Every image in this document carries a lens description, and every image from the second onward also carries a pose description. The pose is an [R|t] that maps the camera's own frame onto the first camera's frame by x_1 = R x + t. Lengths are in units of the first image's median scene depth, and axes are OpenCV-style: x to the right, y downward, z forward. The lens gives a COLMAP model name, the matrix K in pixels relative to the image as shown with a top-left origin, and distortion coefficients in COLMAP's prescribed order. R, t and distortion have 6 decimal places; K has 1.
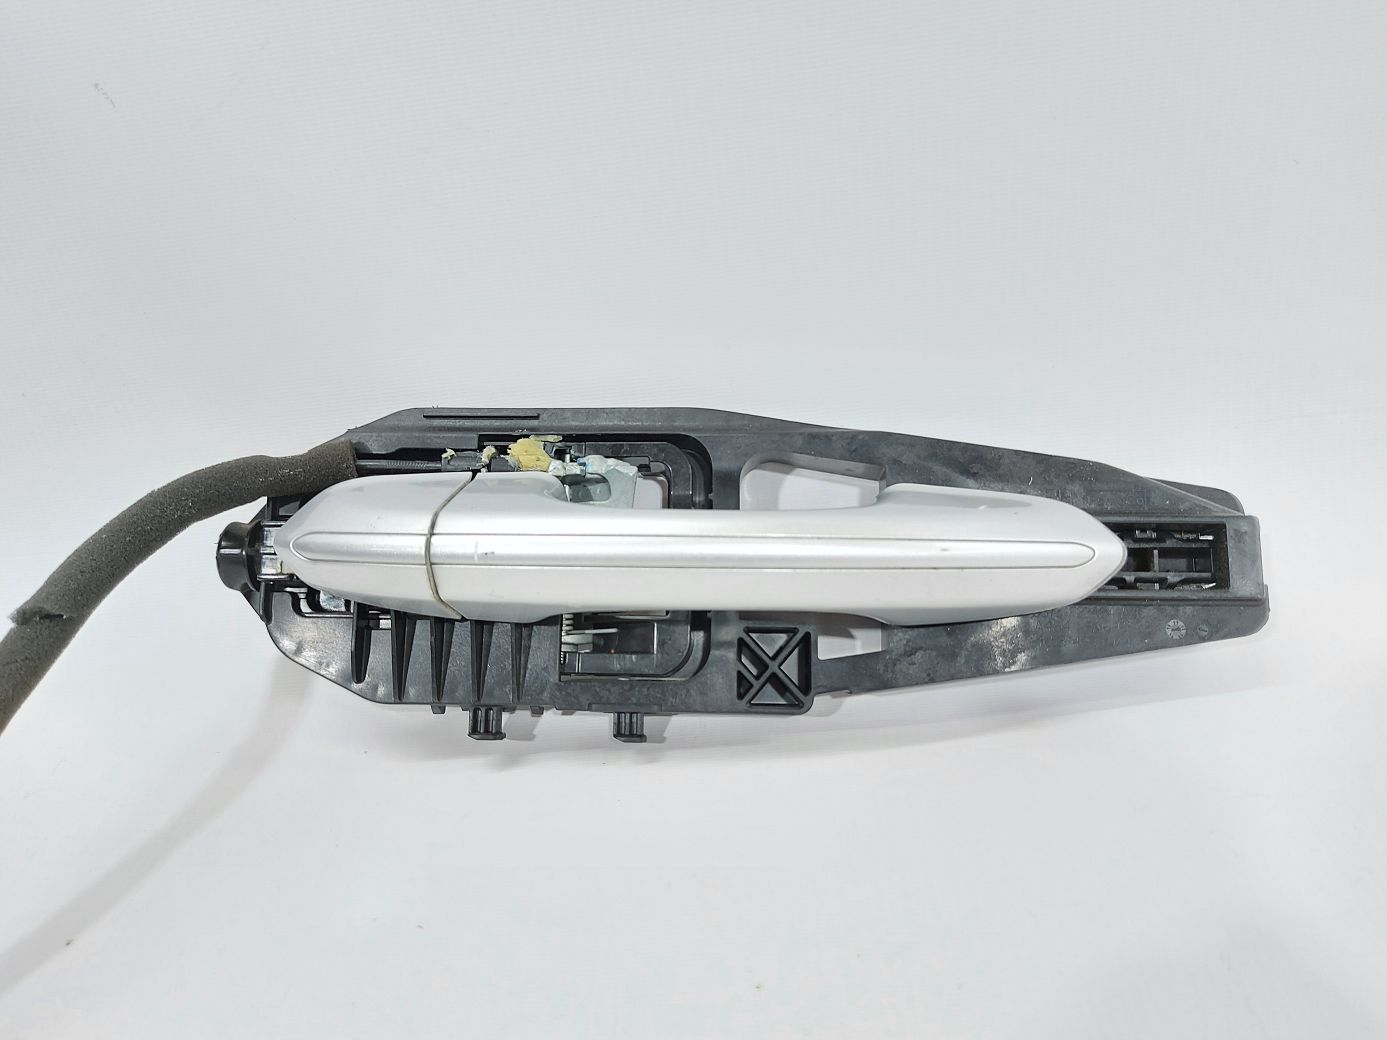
lens RADIAL K [[1078.7, 0, 693.0], [0, 1078.7, 454.4], [0, 0, 1]] dist [0.011977, -0.078873]
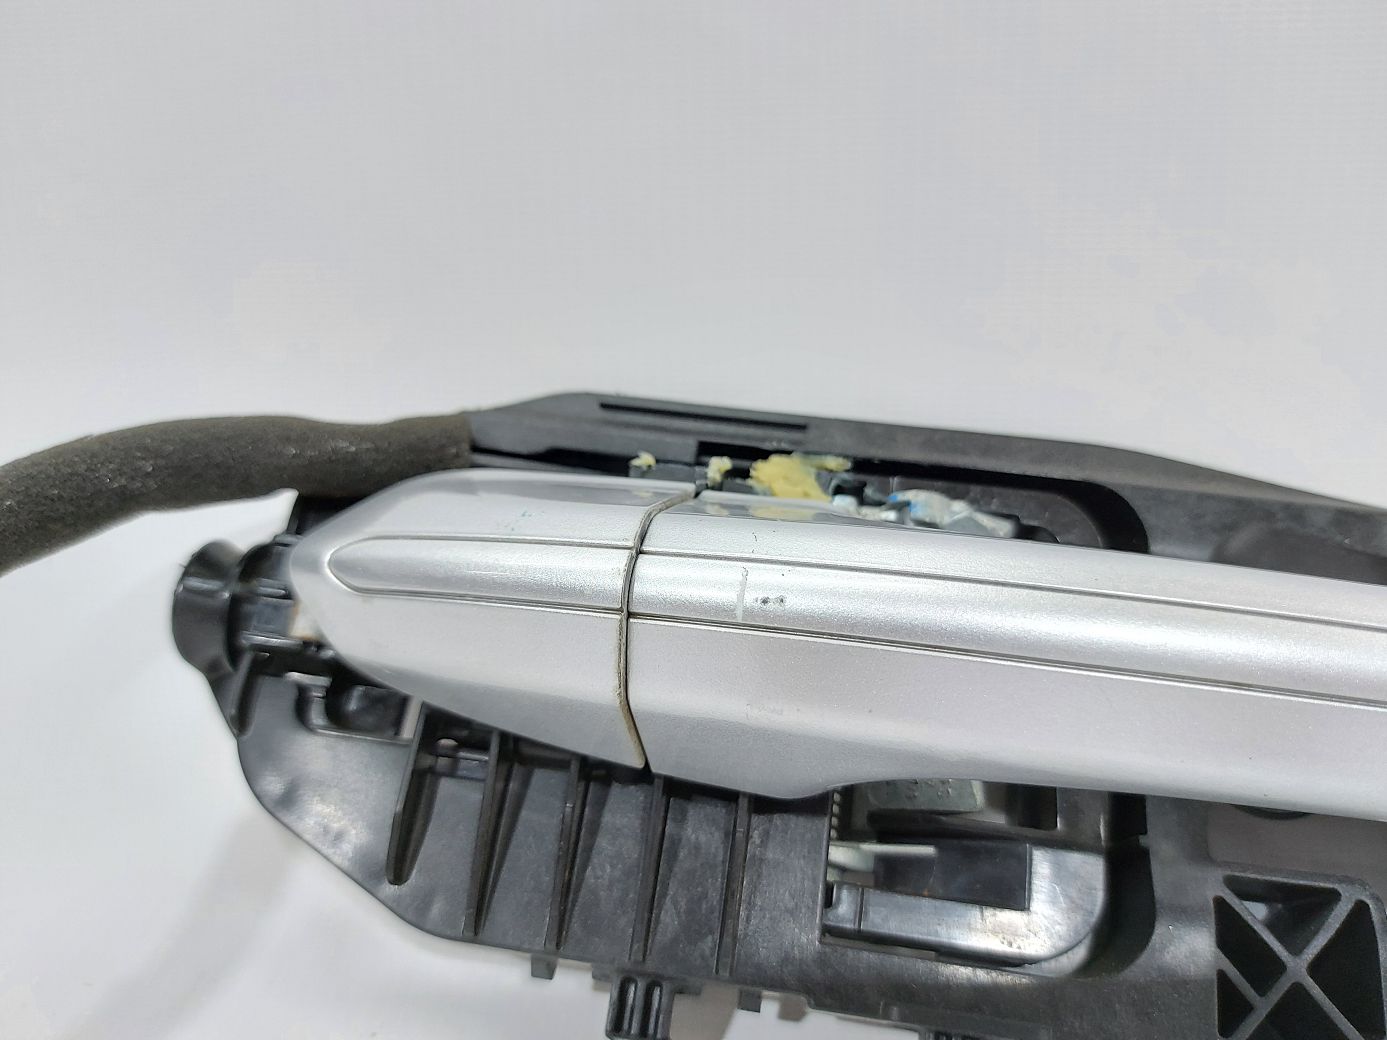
lens RADIAL K [[1078.7, 0, 693.0], [0, 1078.7, 454.4], [0, 0, 1]] dist [0.011977, -0.078873]
pose [[0.990475, 0.131551, -0.040676, -0.182277], [-0.137503, 0.960570, -0.241655, 0.123779], [0.007282, 0.244946, 0.969509, 0.483657]]
